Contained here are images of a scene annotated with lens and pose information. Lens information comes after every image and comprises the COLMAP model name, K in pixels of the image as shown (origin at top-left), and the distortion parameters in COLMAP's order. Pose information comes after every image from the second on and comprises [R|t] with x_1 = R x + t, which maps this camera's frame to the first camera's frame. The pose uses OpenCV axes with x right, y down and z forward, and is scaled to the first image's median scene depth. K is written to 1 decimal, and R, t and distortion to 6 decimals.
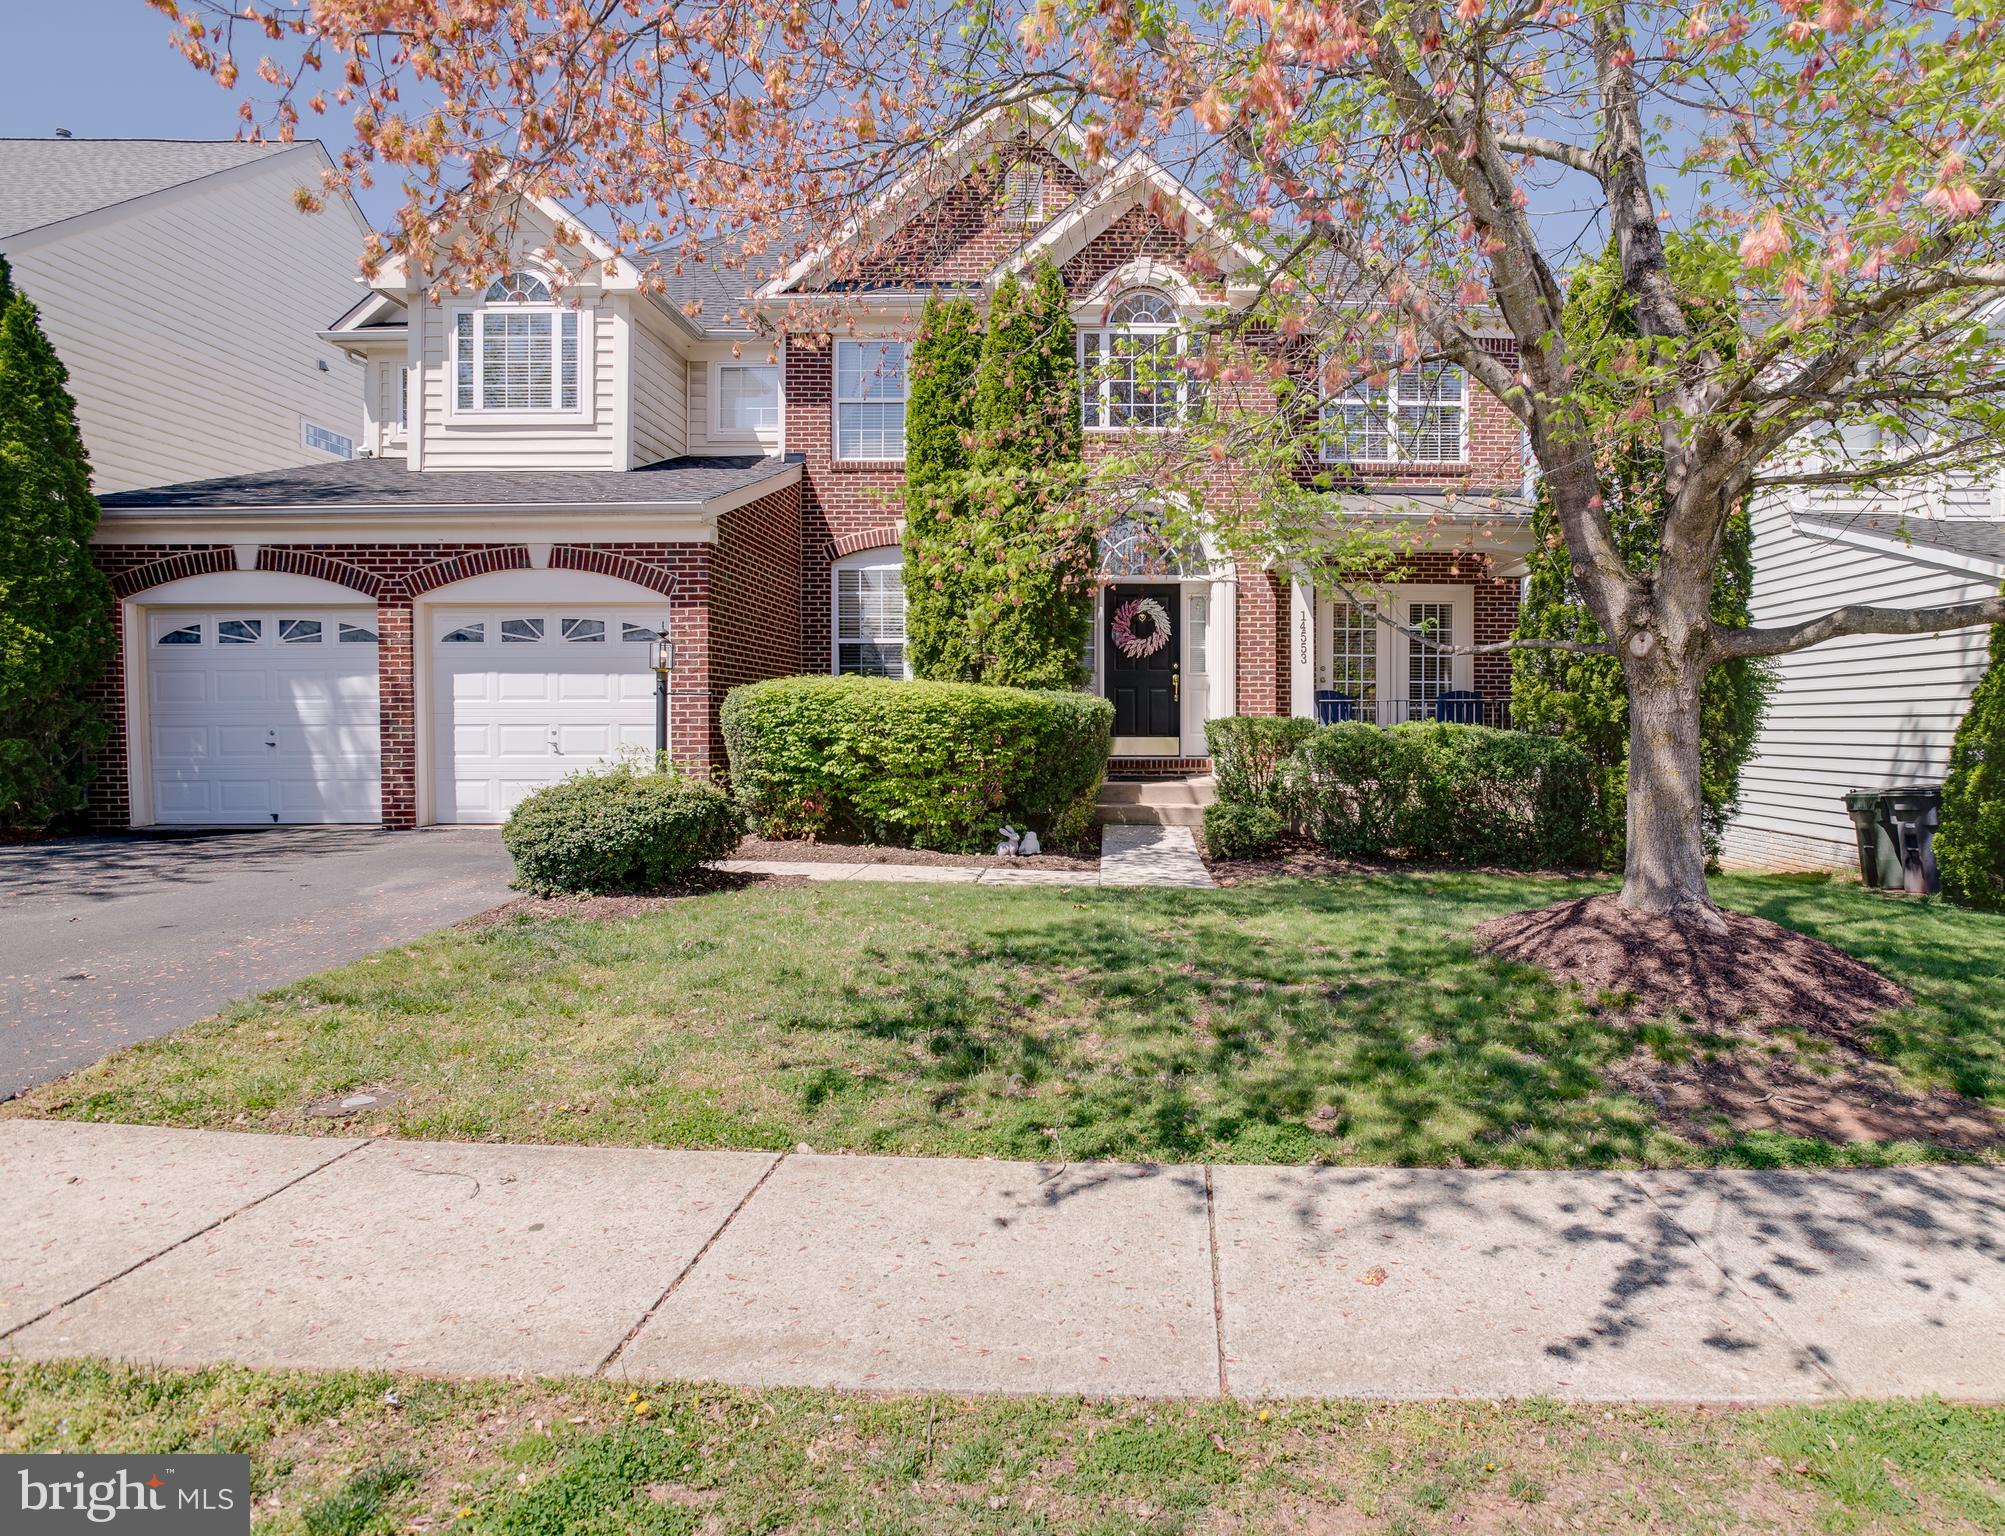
lens RADIAL K [[1033.7, 0, 1119.1], [0, 1033.7, 739.0], [0, 0, 1]] dist [-0.016141, 0.000960]
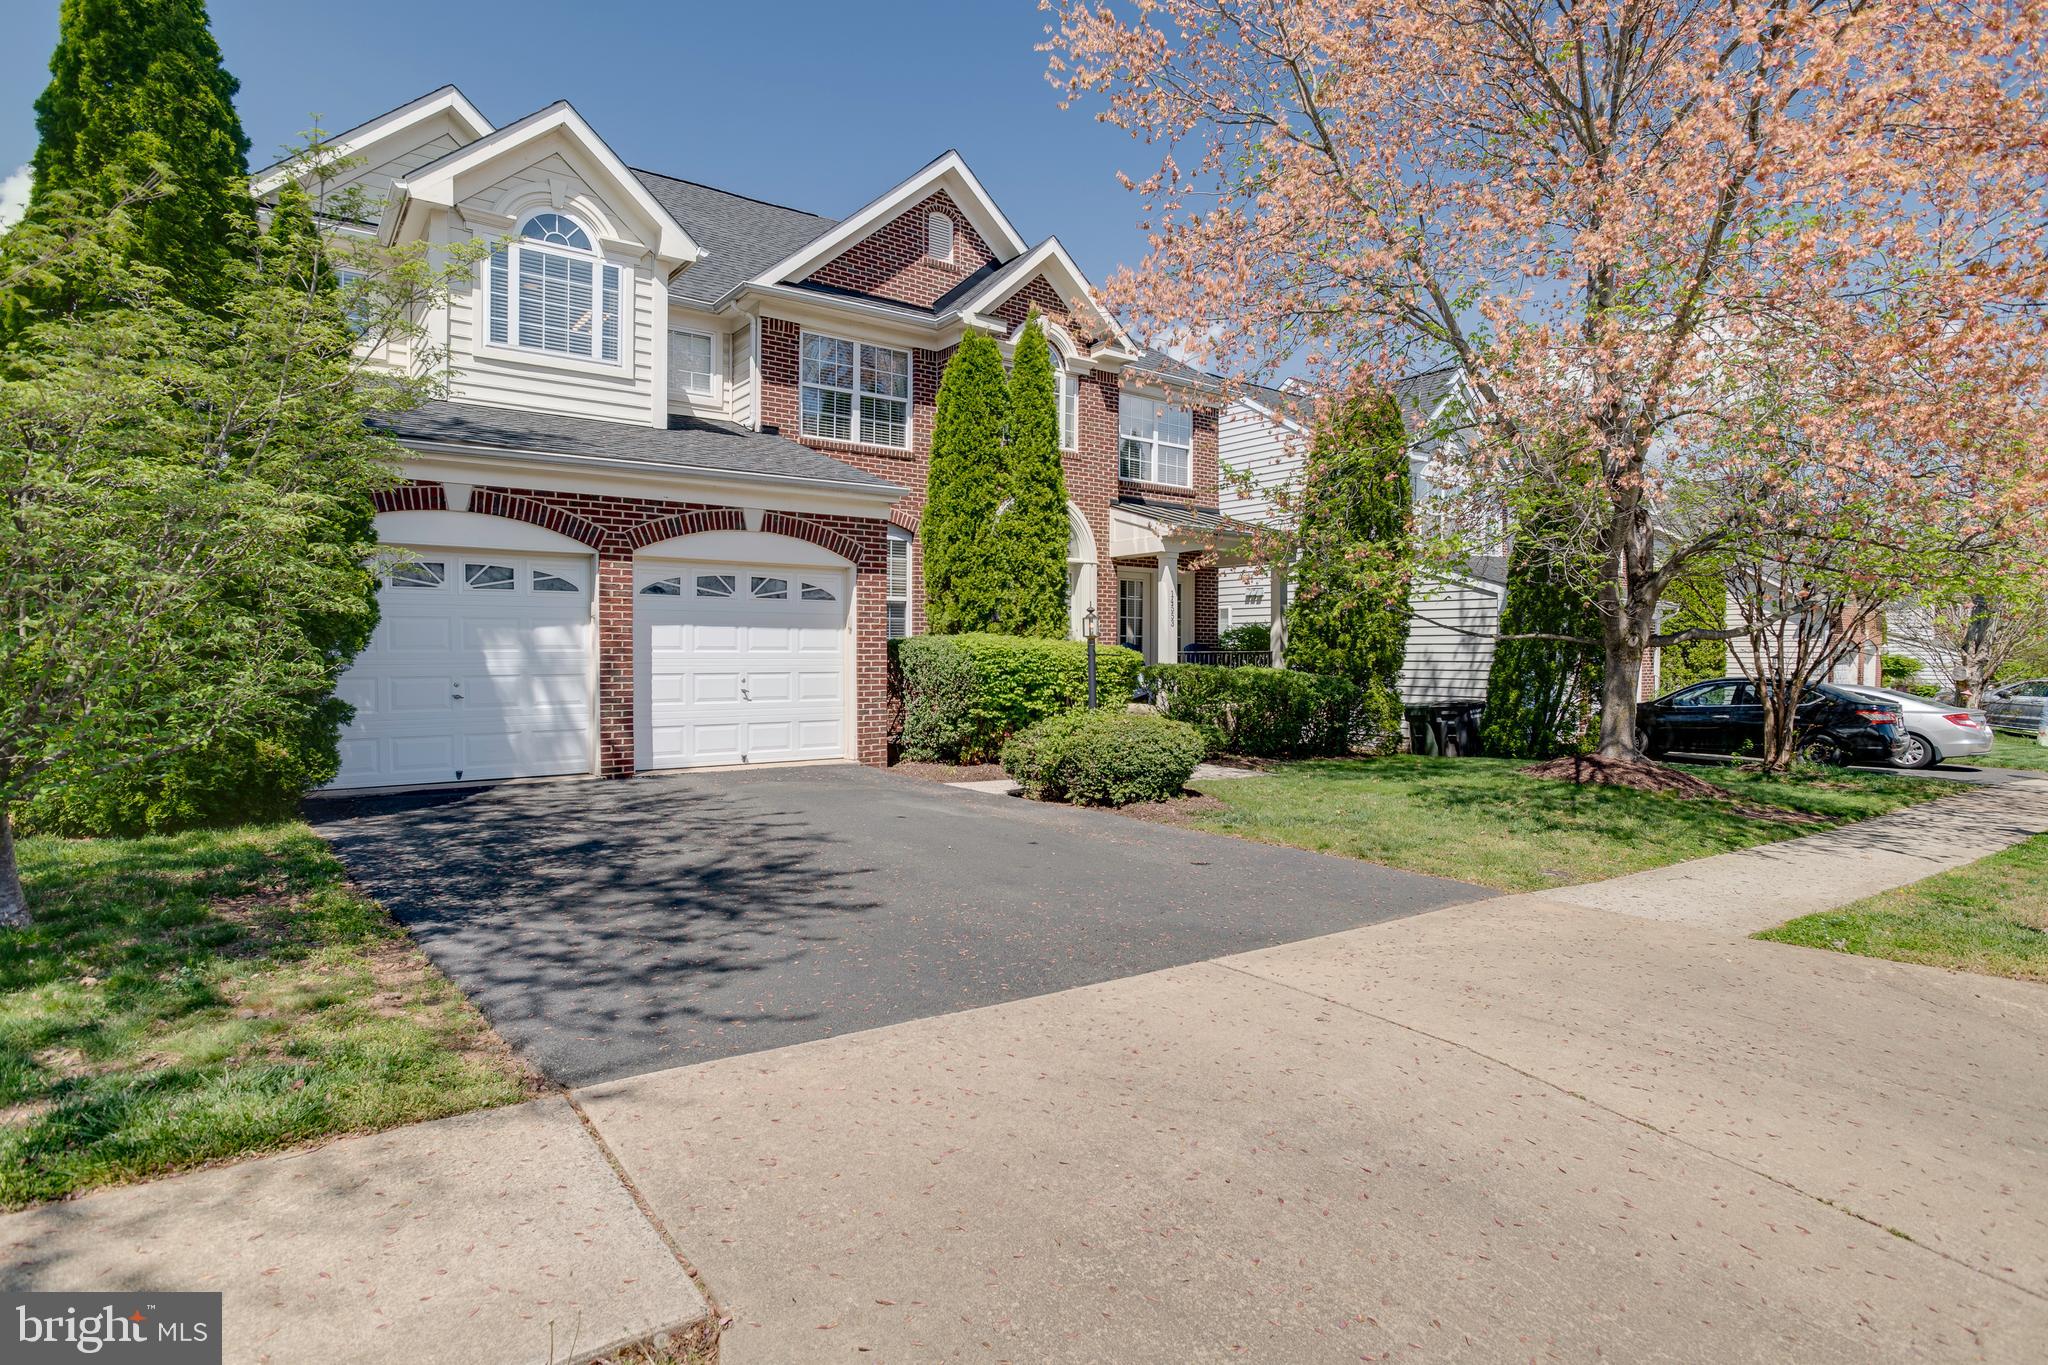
lens RADIAL K [[1010.2, 0, 924.8], [0, 1010.2, 673.1], [0, 0, 1]] dist [-0.042039, 0.038826]
pose [[0.839175, -0.007400, 0.543811, -0.988899], [0.006170, 0.999973, 0.004087, -0.017934], [-0.543826, -0.000074, 0.839198, -0.001945]]
